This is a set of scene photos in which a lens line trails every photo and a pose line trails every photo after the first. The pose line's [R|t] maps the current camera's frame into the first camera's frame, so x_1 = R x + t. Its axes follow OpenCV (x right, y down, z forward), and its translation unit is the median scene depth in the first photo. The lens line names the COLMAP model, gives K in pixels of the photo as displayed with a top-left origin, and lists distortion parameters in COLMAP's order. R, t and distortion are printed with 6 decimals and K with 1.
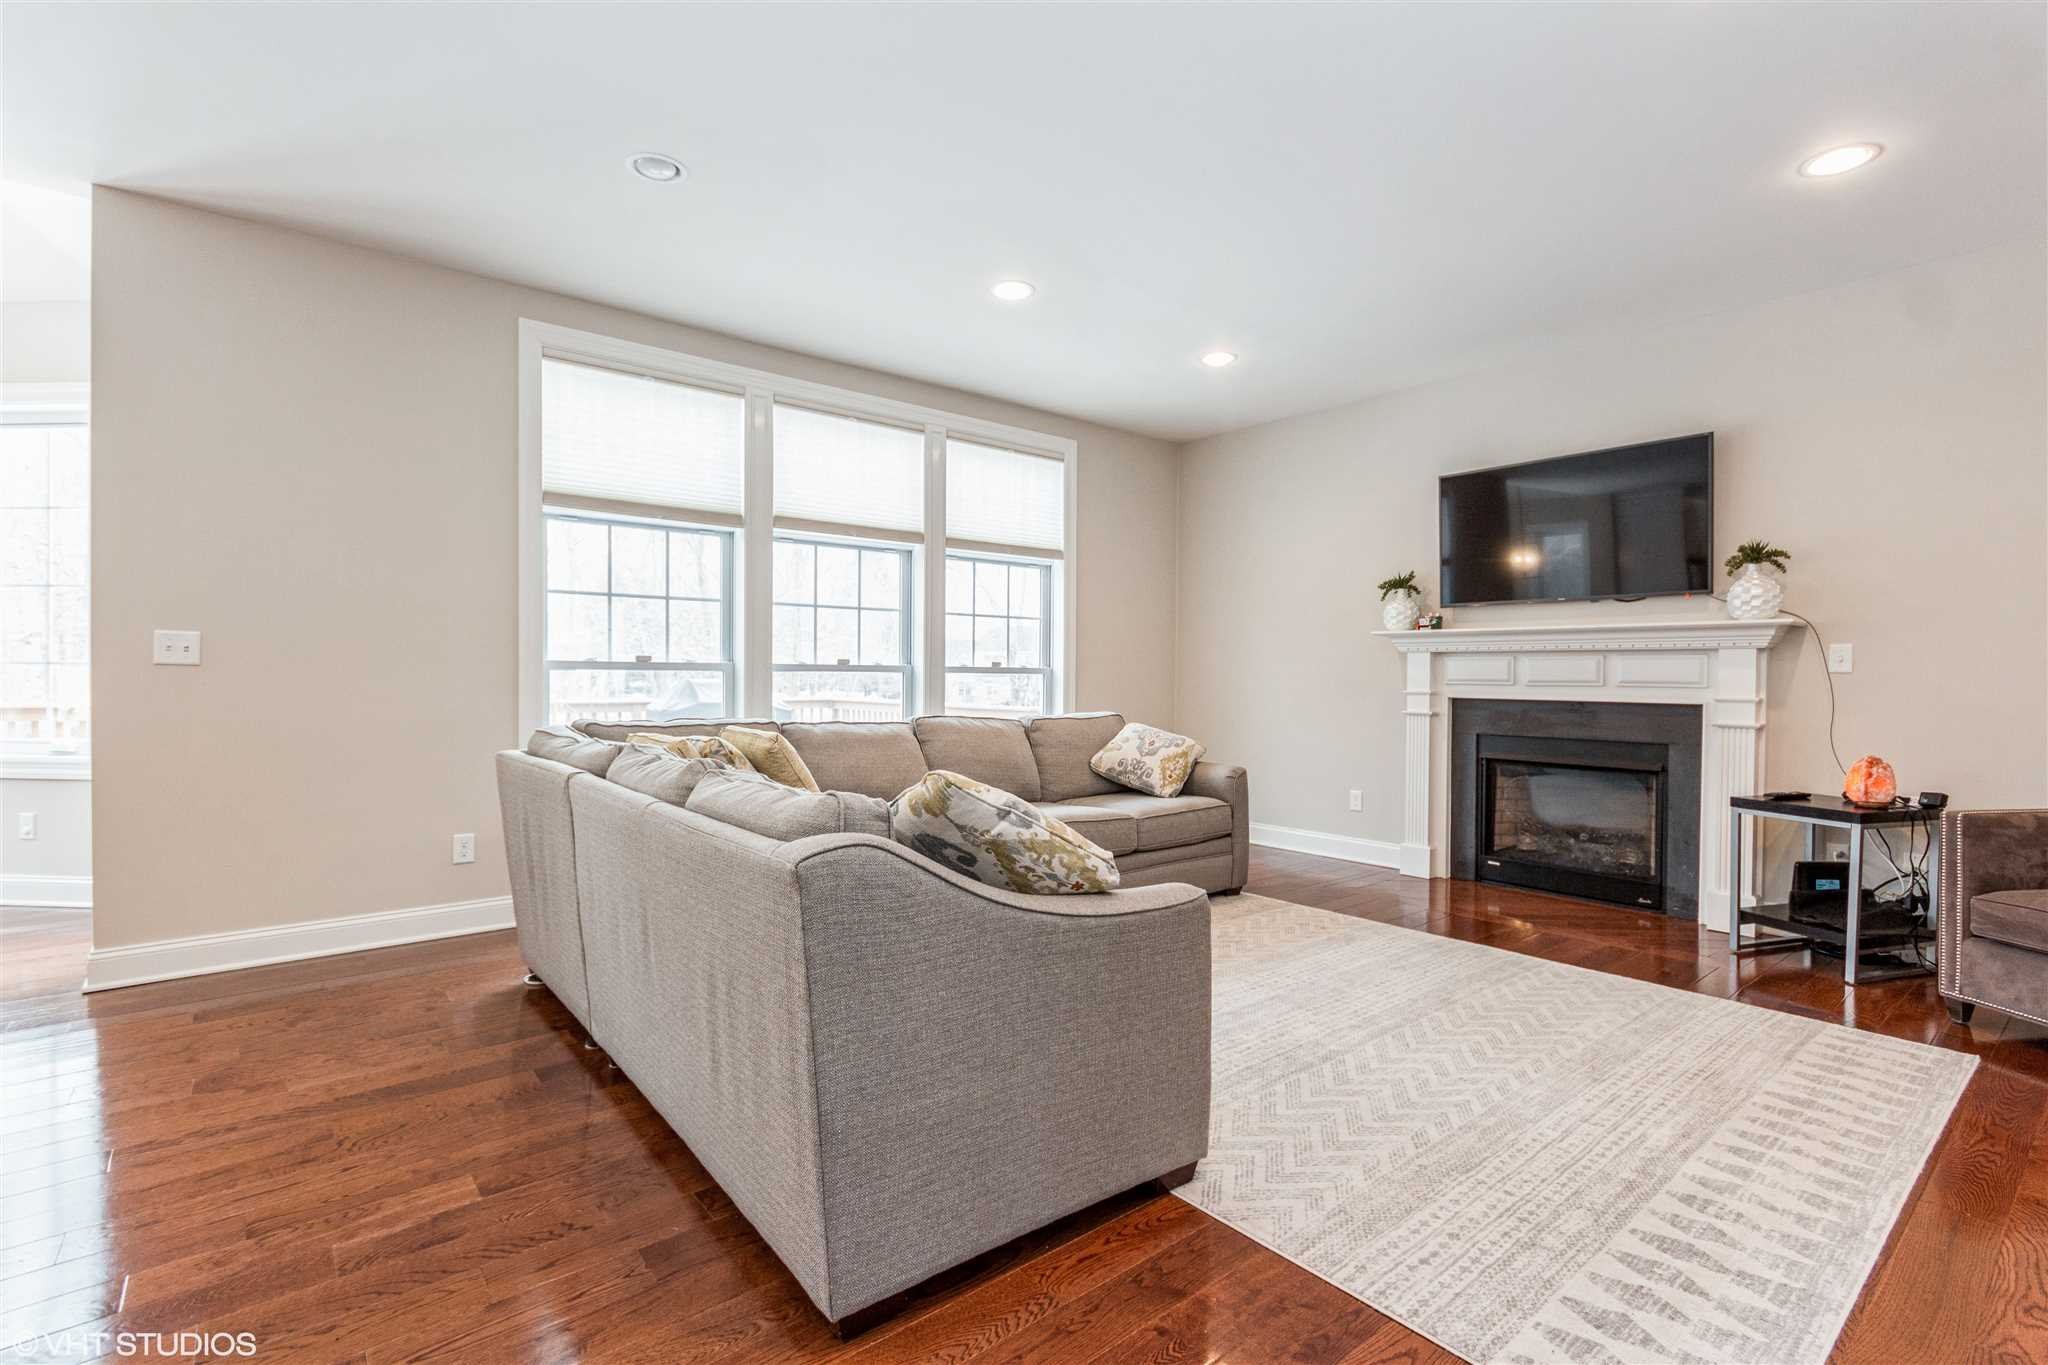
lens RADIAL K [[939.5, 0, 1038.1], [0, 939.5, 684.7], [0, 0, 1]] dist [0.000143, -0.000089]
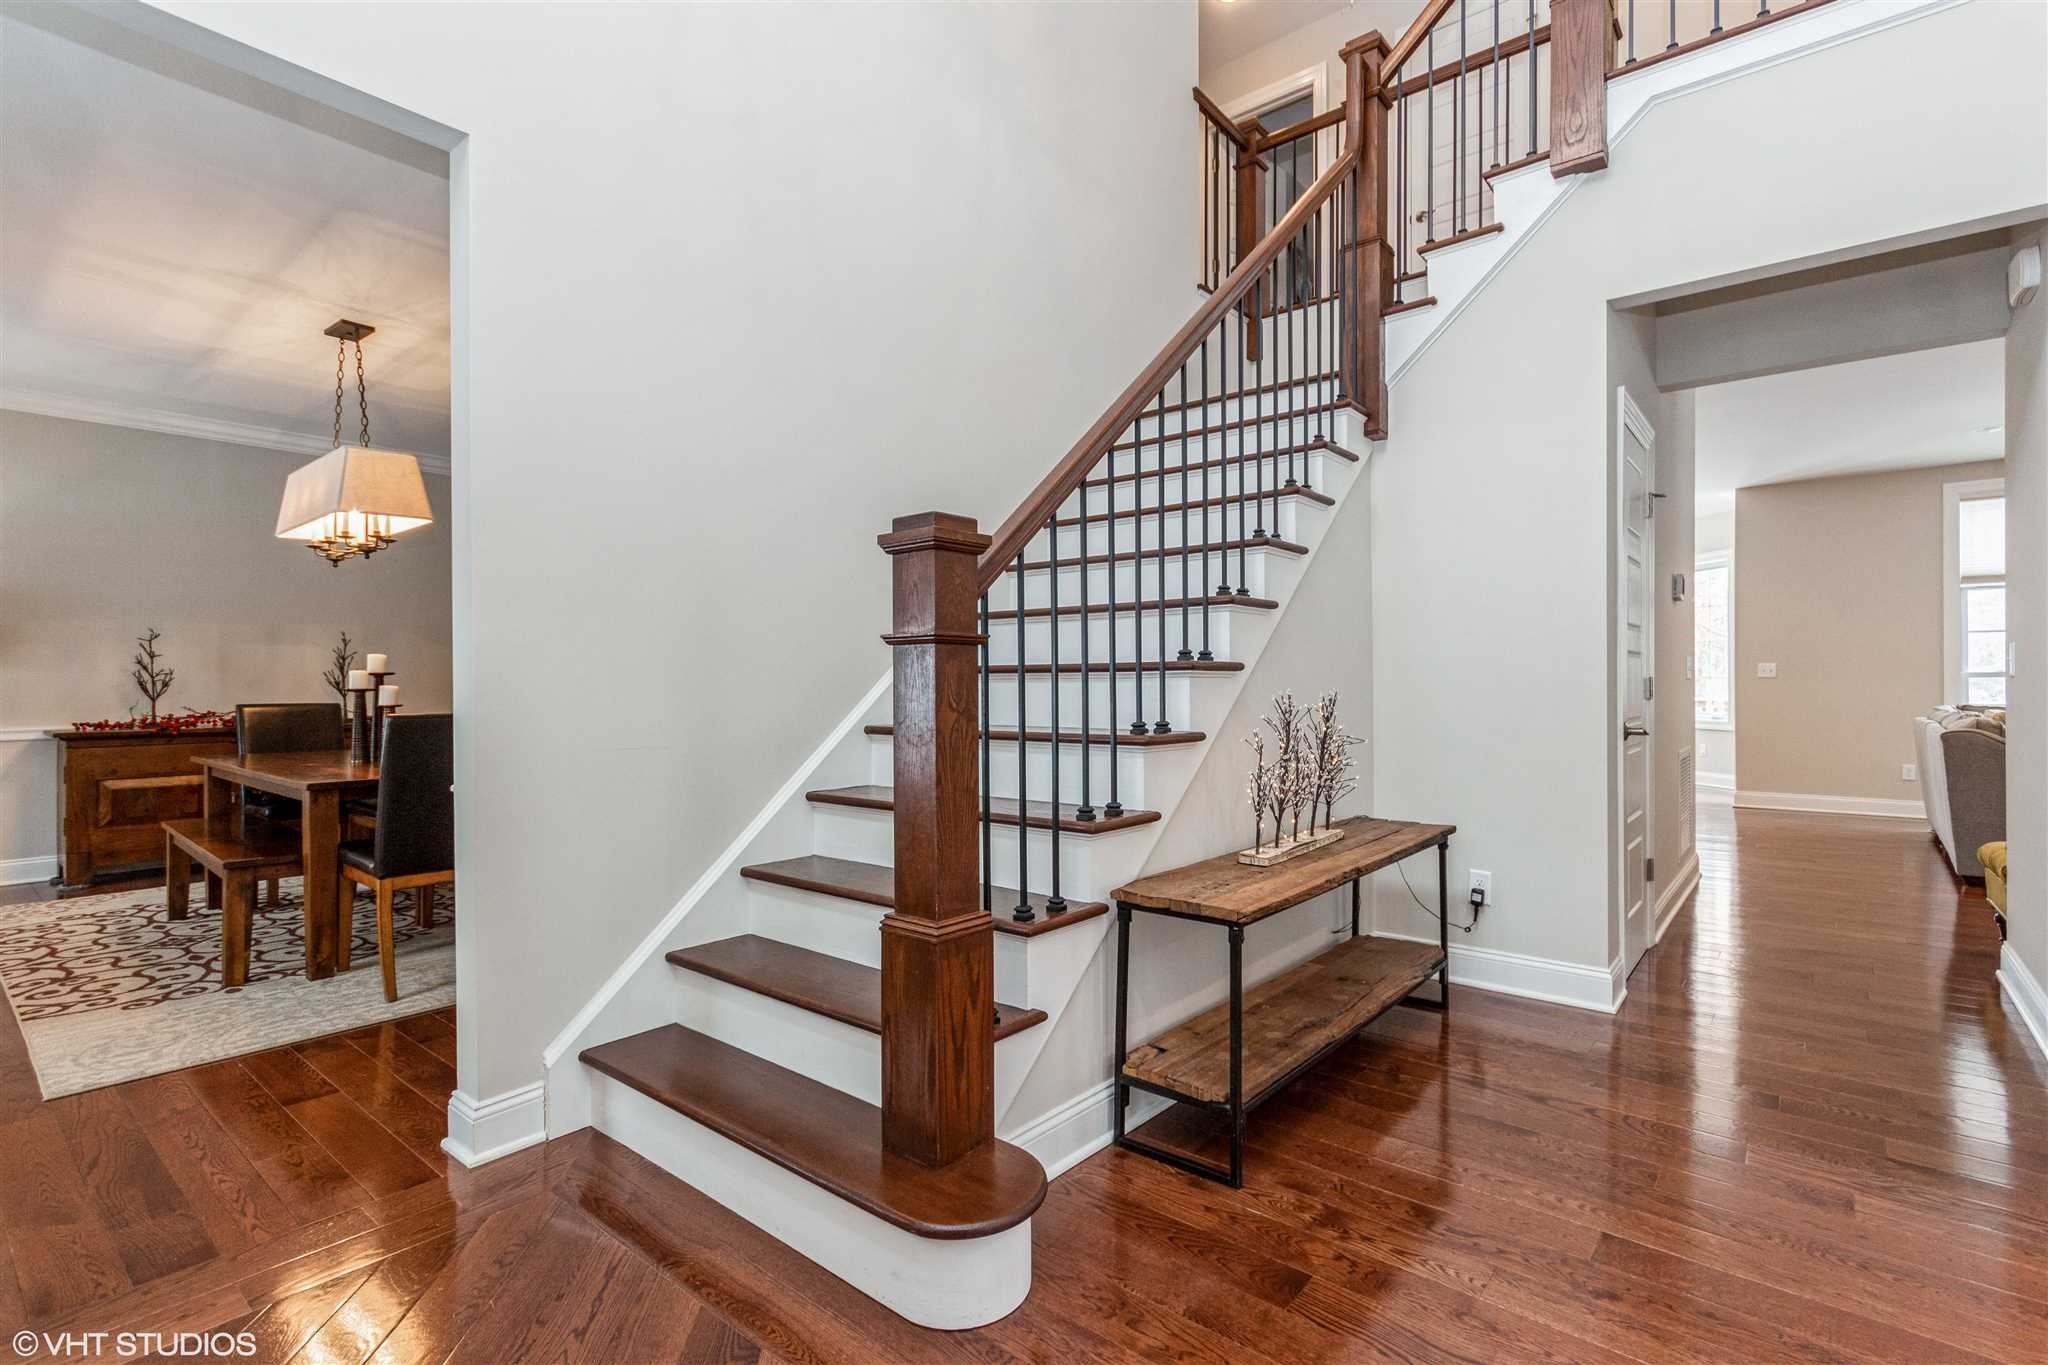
lens RADIAL K [[939.5, 0, 1026.7], [0, 939.5, 694.2], [0, 0, 1]] dist [0.000143, -0.000089]
pose [[0.167241, 0.000774, -0.985916, 1.175944], [-0.004589, 0.999989, 0.000006, 0.031262], [0.985905, 0.004524, 0.167243, -1.312299]]
